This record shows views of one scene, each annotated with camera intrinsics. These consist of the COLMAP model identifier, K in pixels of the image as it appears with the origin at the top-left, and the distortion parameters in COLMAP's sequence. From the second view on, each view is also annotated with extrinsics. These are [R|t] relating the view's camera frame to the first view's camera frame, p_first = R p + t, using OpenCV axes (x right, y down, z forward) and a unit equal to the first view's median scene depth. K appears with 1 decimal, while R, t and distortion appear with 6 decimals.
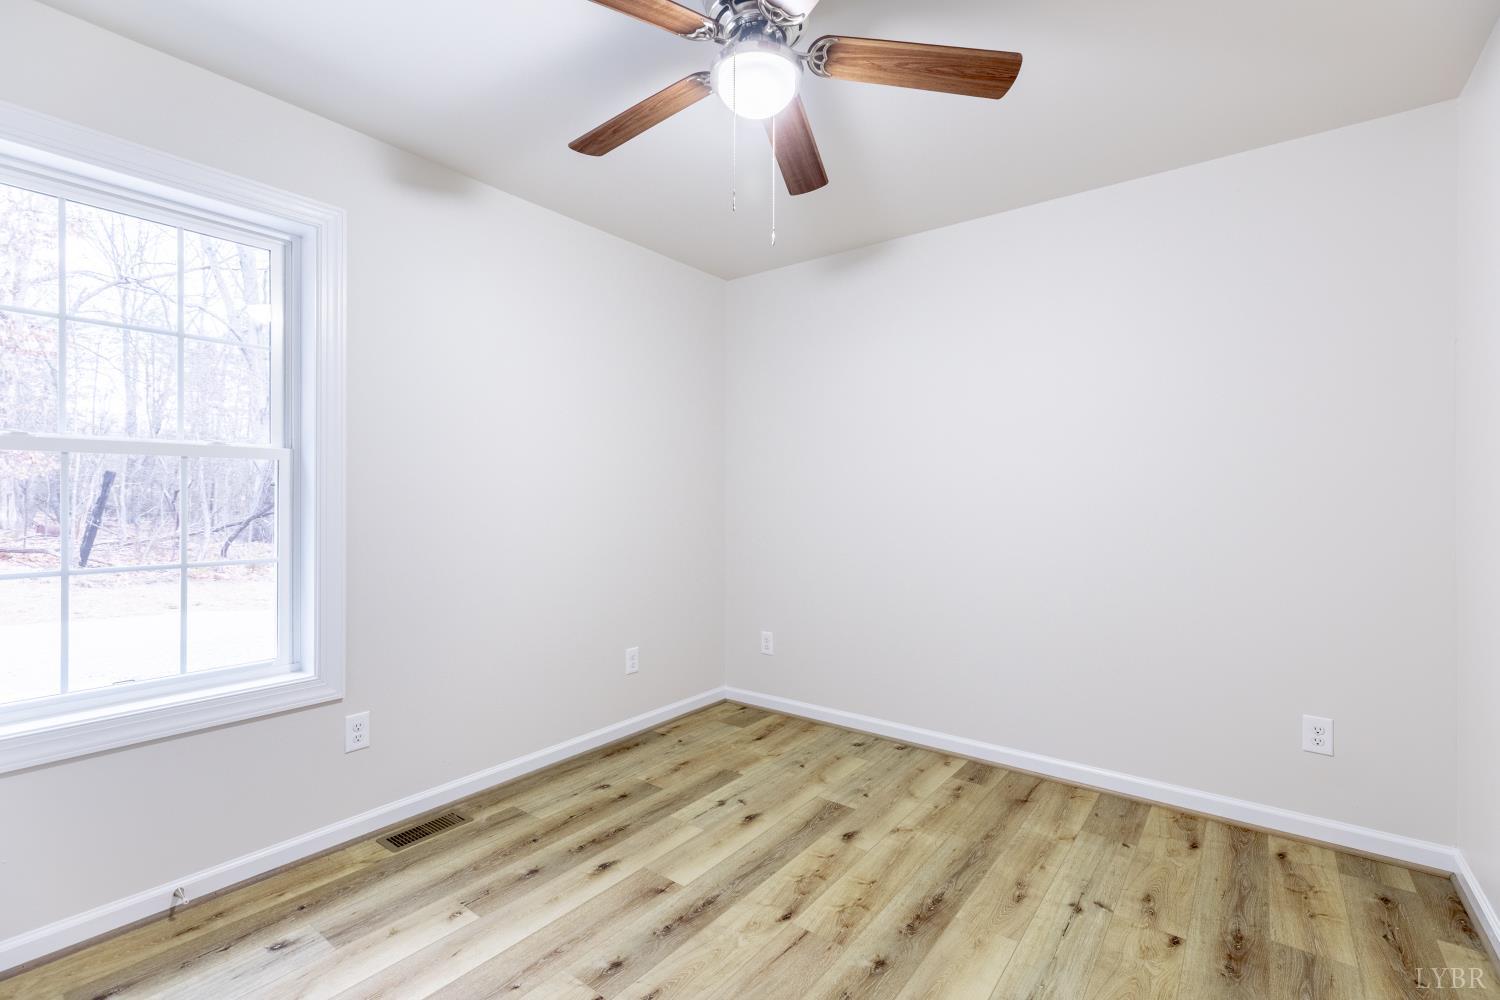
lens RADIAL K [[669.6, 0, 756.0], [0, 669.6, 492.1], [0, 0, 1]] dist [0.006915, 0.000464]
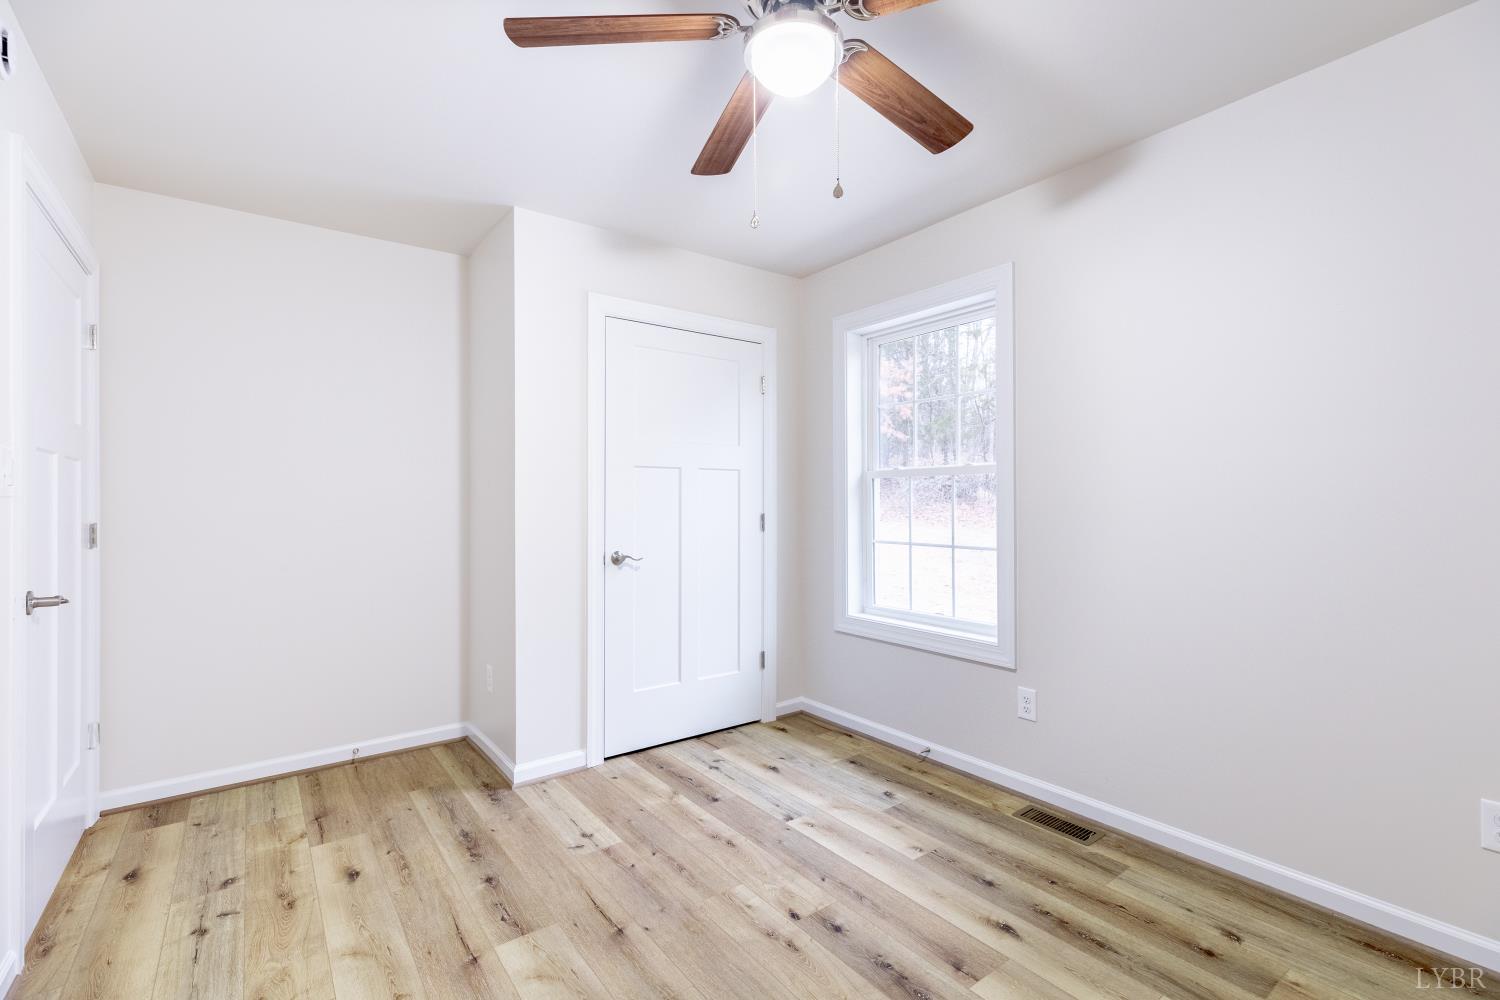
lens RADIAL K [[669.6, 0, 751.2], [0, 669.6, 498.0], [0, 0, 1]] dist [0.006915, 0.000464]
pose [[-0.271624, -0.004165, -0.962394, 0.706797], [0.007811, 0.999948, -0.006532, 0.004910], [0.962372, -0.009292, -0.271578, 0.930278]]
